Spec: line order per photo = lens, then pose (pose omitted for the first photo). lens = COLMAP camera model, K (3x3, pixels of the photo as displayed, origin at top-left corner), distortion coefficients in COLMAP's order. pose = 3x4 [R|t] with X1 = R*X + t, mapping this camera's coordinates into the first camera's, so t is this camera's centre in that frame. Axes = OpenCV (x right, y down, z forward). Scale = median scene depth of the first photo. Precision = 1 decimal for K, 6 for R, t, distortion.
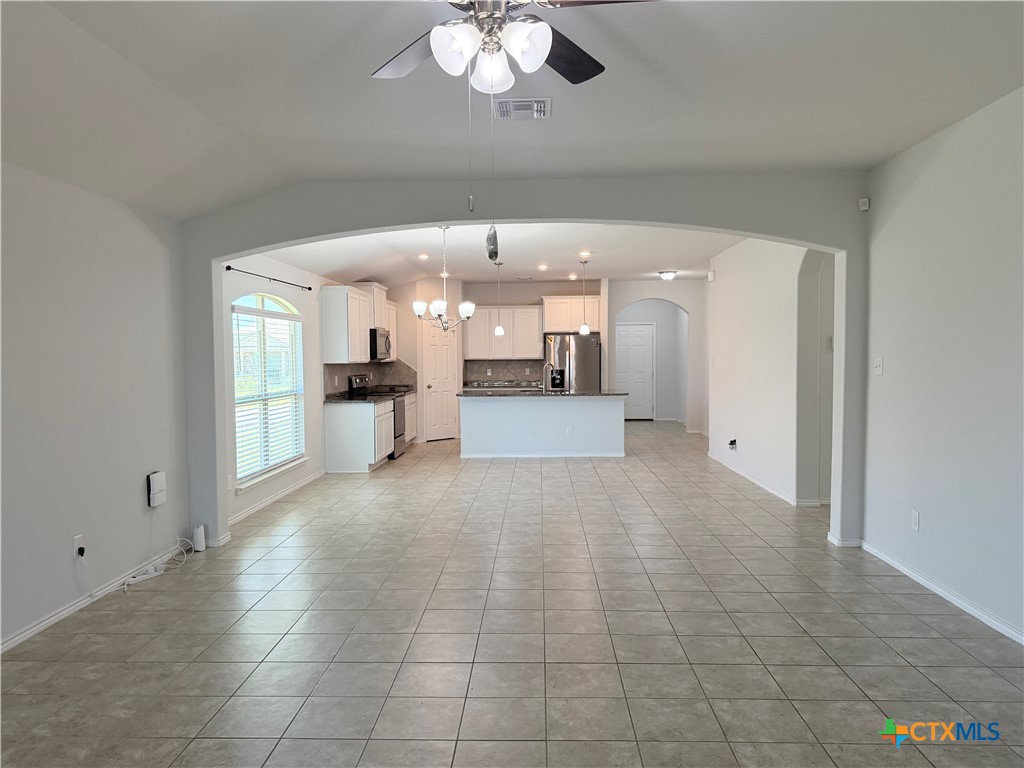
lens RADIAL K [[715.0, 0, 512.0], [0, 715.0, 384.0], [0, 0, 1]] dist [0.091537, -0.114474]
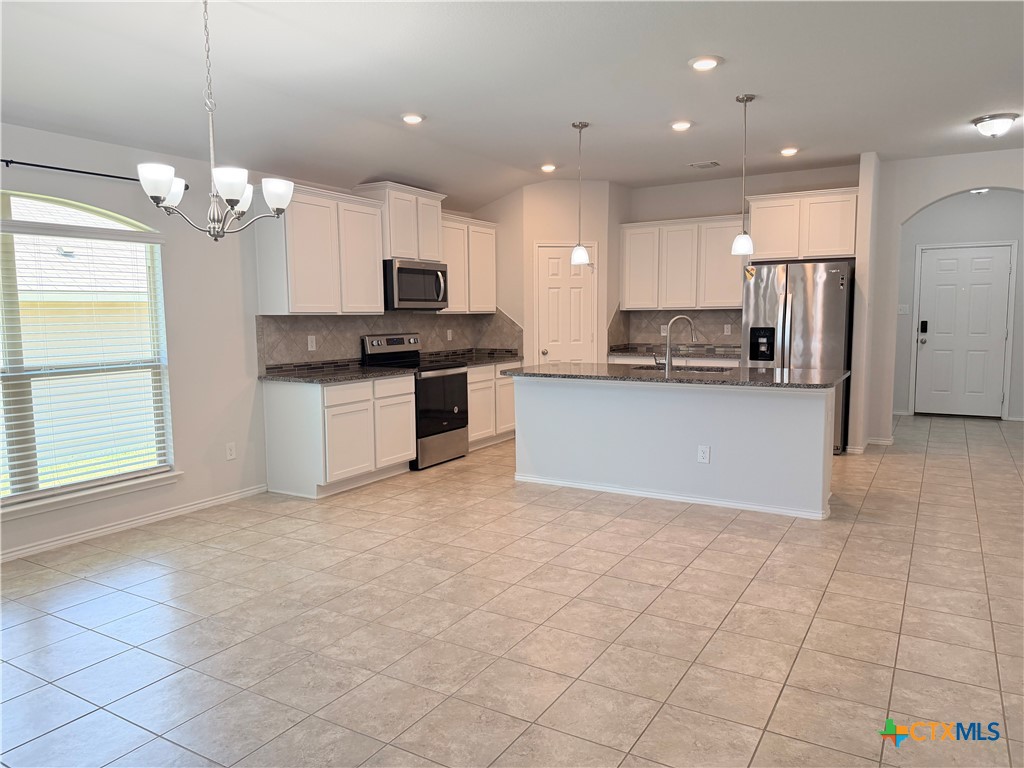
lens RADIAL K [[715.0, 0, 512.0], [0, 715.0, 384.0], [0, 0, 1]] dist [0.091537, -0.114474]
pose [[0.877026, 0.047947, -0.478045, 0.171316], [-0.016783, 0.997458, 0.069253, -0.012300], [0.480150, -0.052713, 0.875601, 0.423405]]
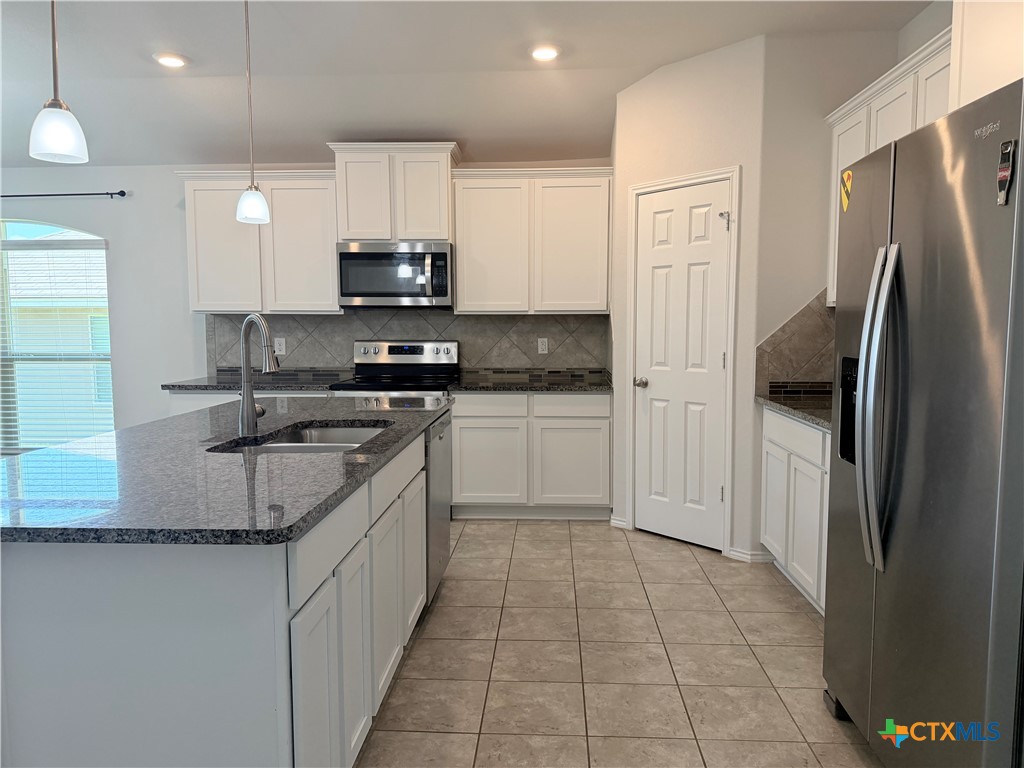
lens RADIAL K [[715.0, 0, 512.0], [0, 715.0, 384.0], [0, 0, 1]] dist [0.091537, -0.114474]
pose [[-0.020240, 0.091210, -0.995626, 0.250738], [-0.039377, 0.994985, 0.091952, -0.027168], [0.999019, 0.041066, -0.016547, 0.953912]]
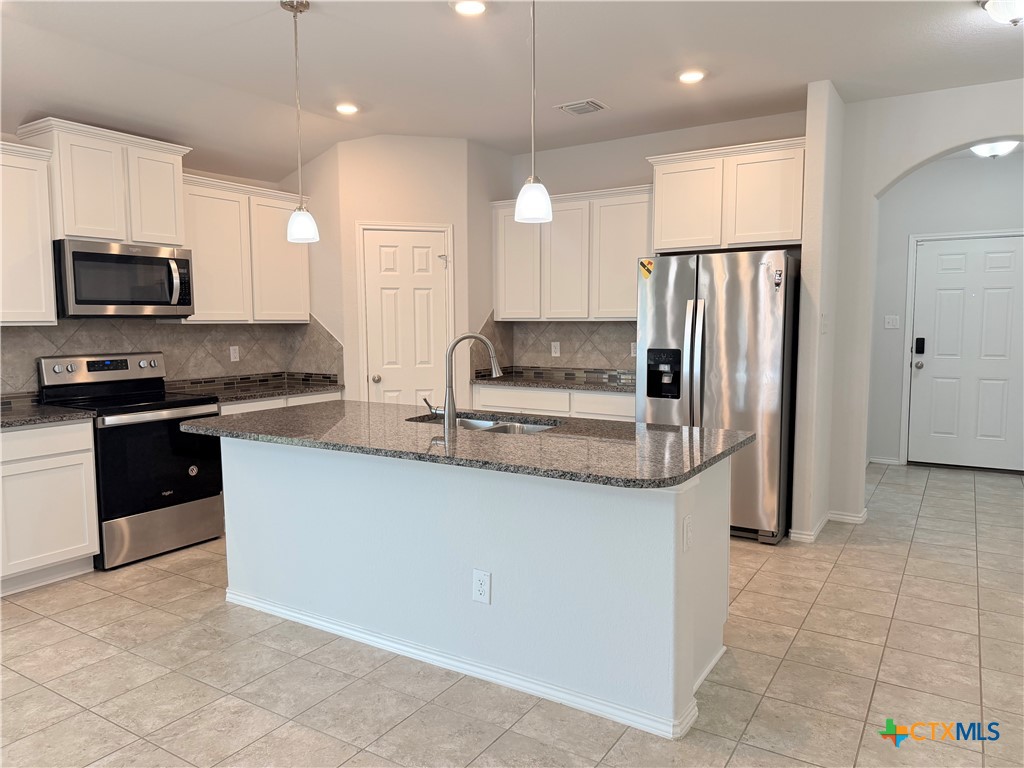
lens RADIAL K [[715.0, 0, 512.0], [0, 715.0, 384.0], [0, 0, 1]] dist [0.091537, -0.114474]
pose [[0.865986, 0.050324, -0.497529, 0.190757], [-0.023910, 0.997952, 0.059323, -0.023025], [0.499496, -0.039477, 0.865417, 0.655253]]
